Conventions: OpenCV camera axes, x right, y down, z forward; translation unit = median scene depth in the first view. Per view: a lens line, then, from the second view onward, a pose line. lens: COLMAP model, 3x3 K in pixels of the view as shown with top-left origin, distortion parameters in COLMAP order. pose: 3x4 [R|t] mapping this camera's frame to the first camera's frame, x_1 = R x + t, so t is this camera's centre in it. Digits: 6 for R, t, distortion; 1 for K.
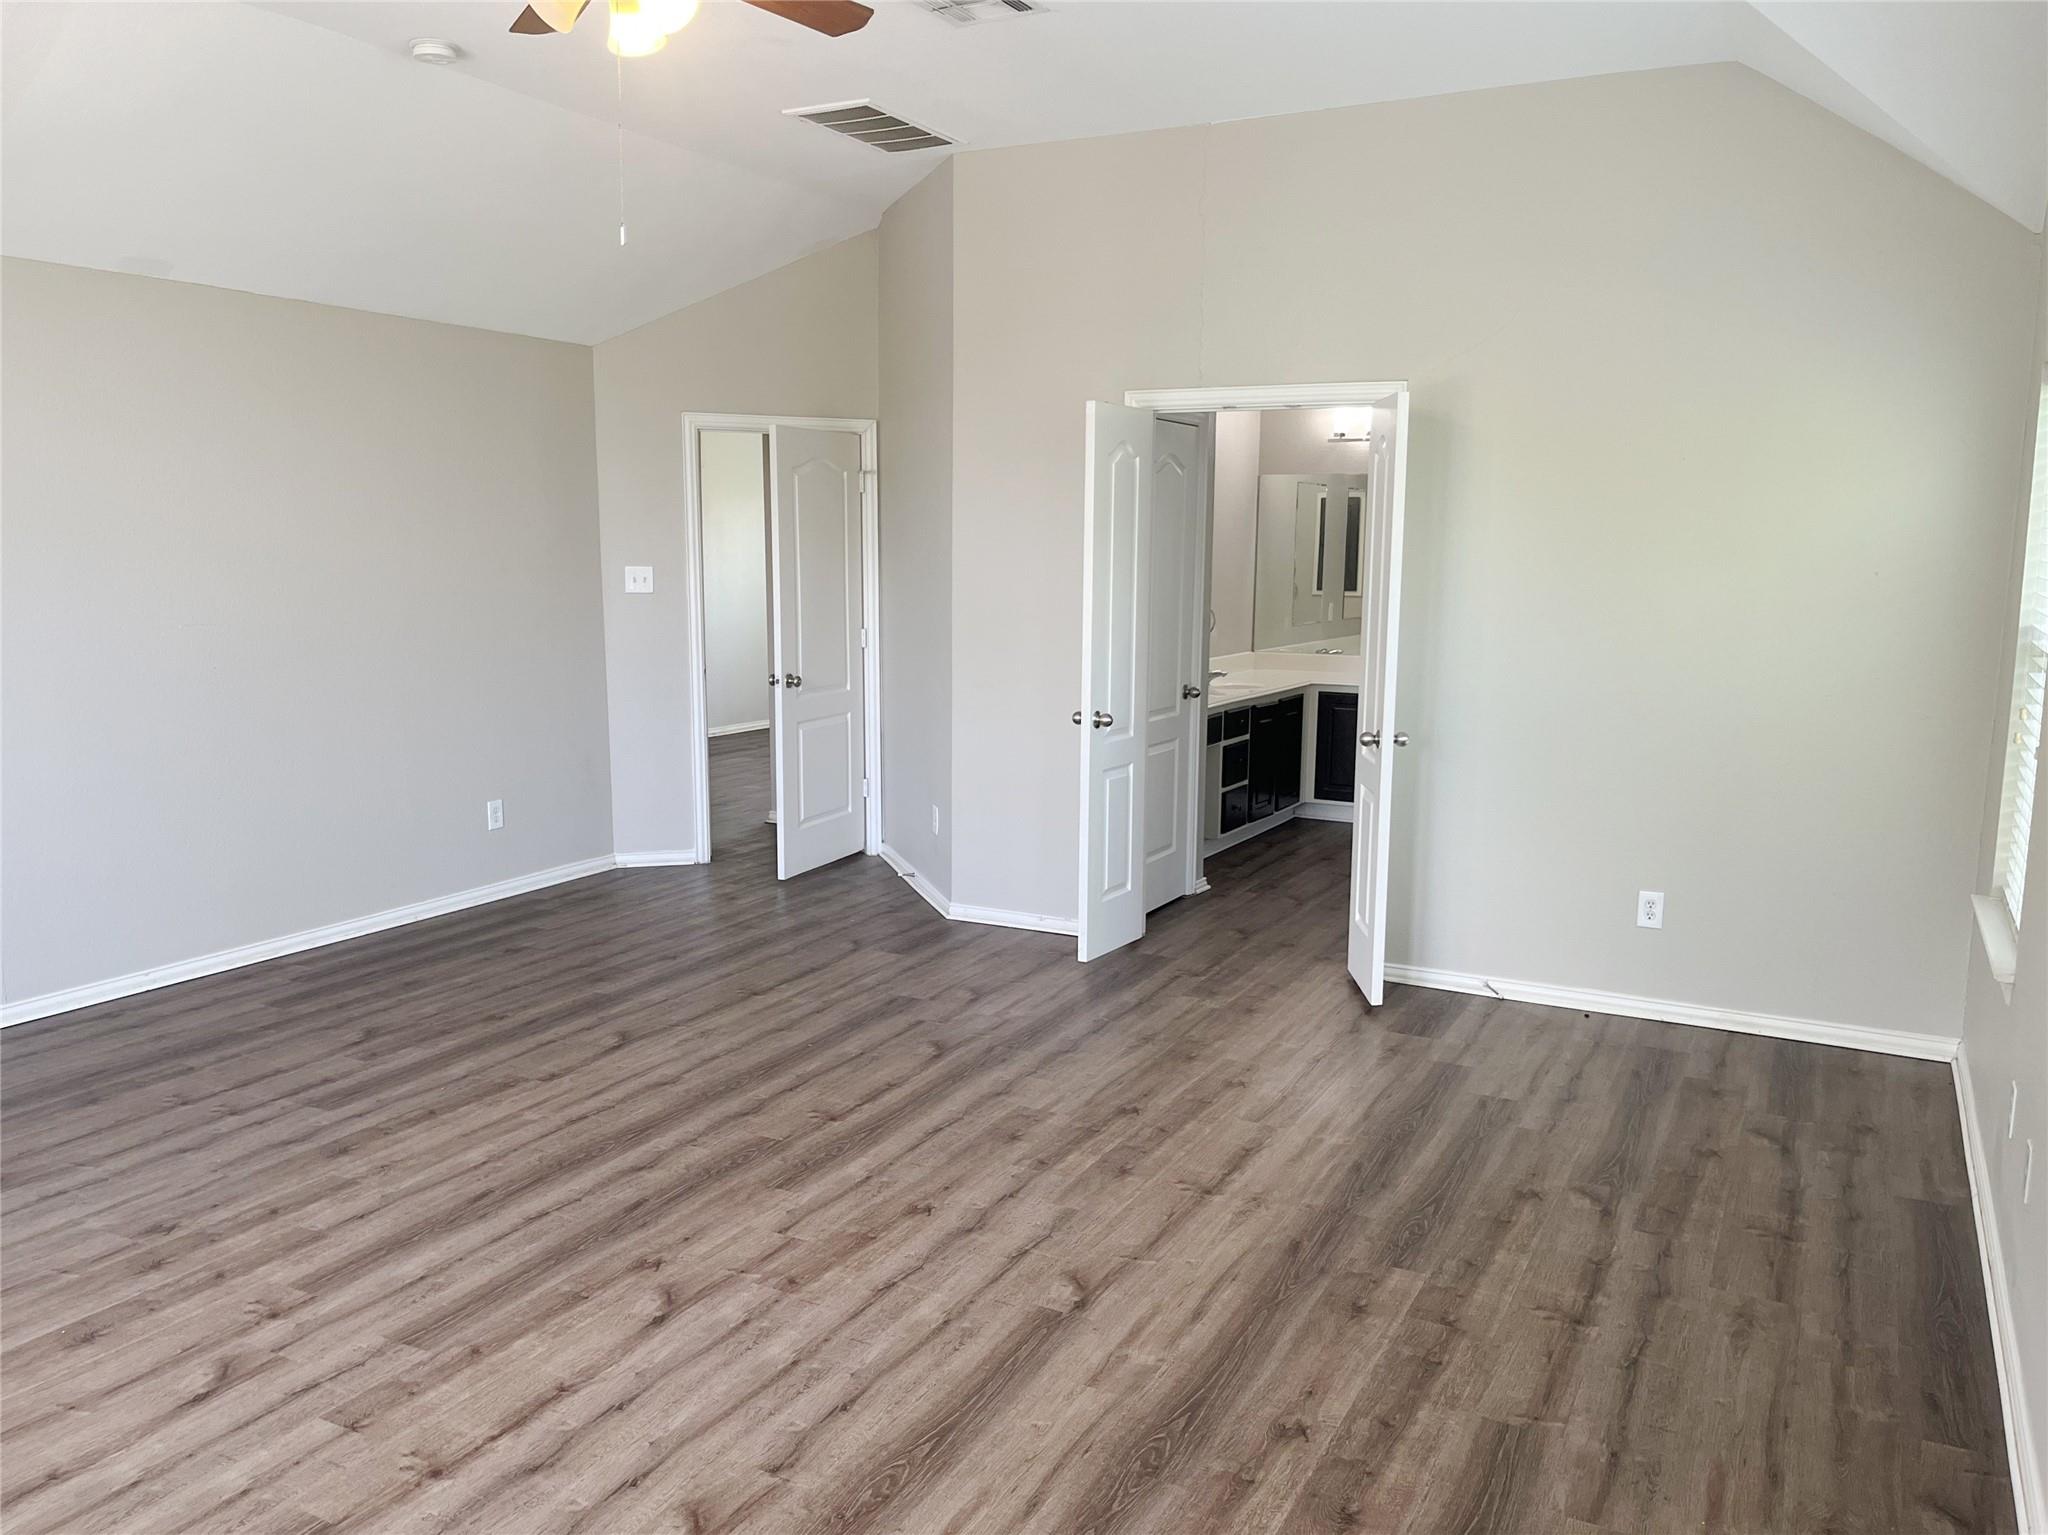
lens RADIAL K [[1560.2, 0, 1032.5], [0, 1560.2, 775.7], [0, 0, 1]] dist [0.020880, -0.003820]
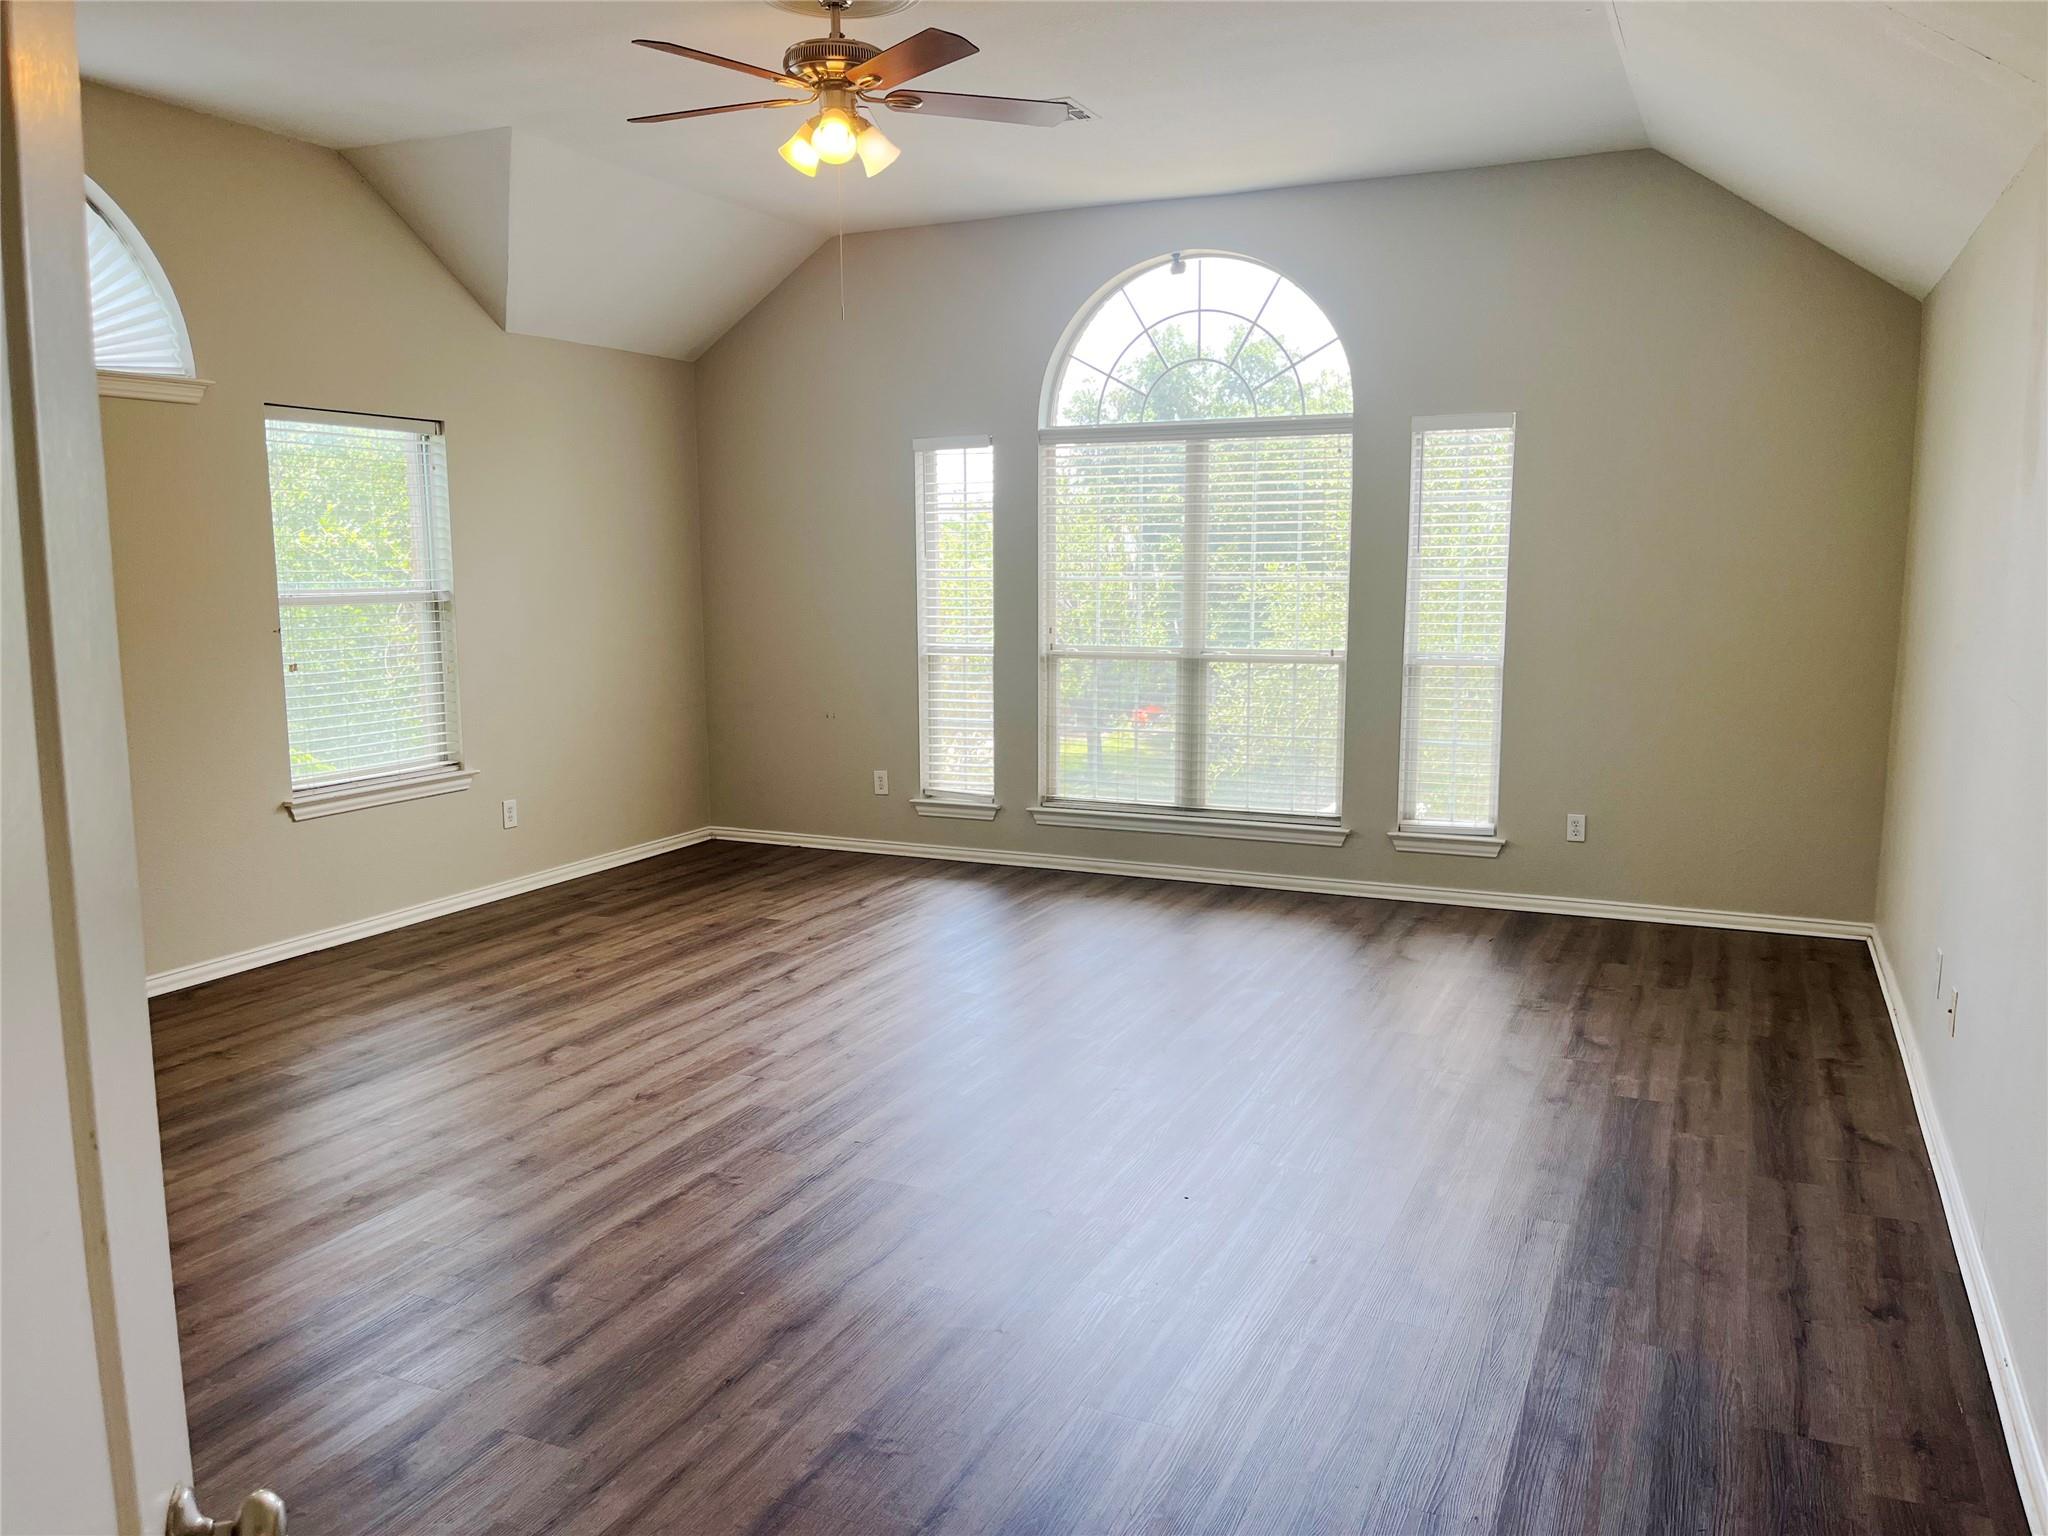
lens RADIAL K [[1560.2, 0, 1032.5], [0, 1560.2, 776.2], [0, 0, 1]] dist [0.020880, -0.003820]
pose [[-0.998836, 0.004825, -0.047998, -0.321280], [-0.009595, 0.955233, 0.295699, -0.320627], [0.047276, 0.295815, -0.954075, 2.152029]]
